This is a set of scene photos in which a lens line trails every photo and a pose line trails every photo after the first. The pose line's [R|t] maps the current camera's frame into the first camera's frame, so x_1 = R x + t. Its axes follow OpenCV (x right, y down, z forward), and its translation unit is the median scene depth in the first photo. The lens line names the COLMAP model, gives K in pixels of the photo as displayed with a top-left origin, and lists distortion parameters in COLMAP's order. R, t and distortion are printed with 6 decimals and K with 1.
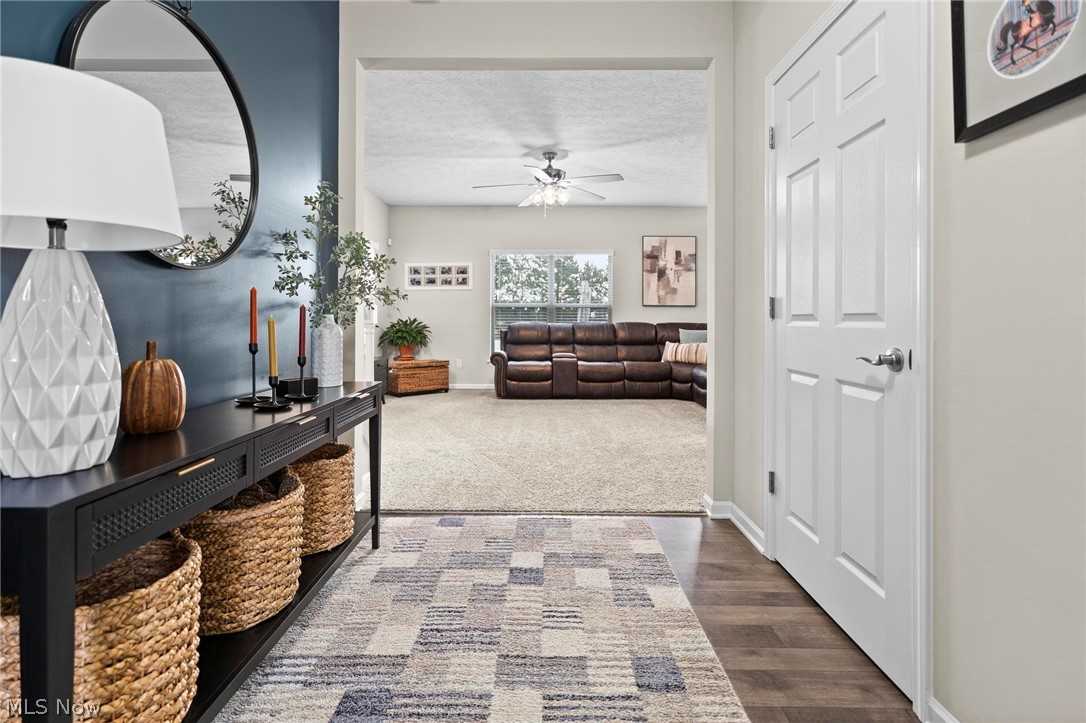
lens RADIAL K [[496.5, 0, 540.9], [0, 496.5, 321.0], [0, 0, 1]] dist [0.000141, 0.000112]
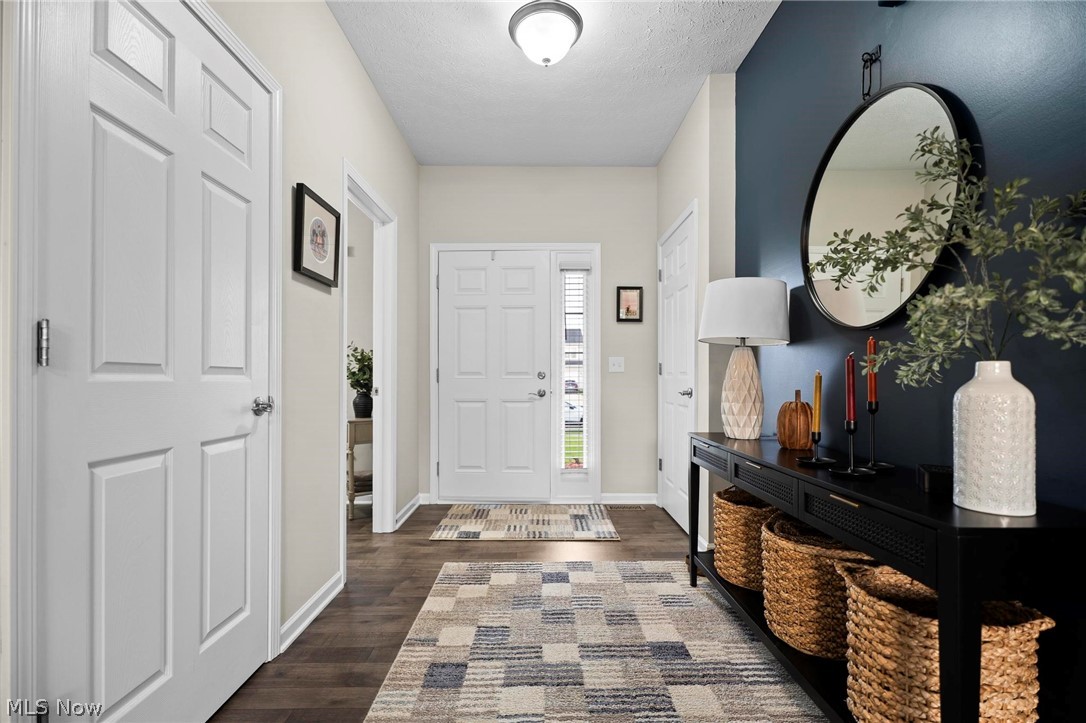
lens RADIAL K [[492.4, 0, 542.5], [0, 492.4, 375.2], [0, 0, 1]] dist [0.001067, 0.000564]
pose [[-0.999876, -0.004287, -0.015134, 0.023957], [-0.004168, 0.999960, -0.007913, 0.006725], [0.015168, -0.007849, -0.999854, 2.110711]]
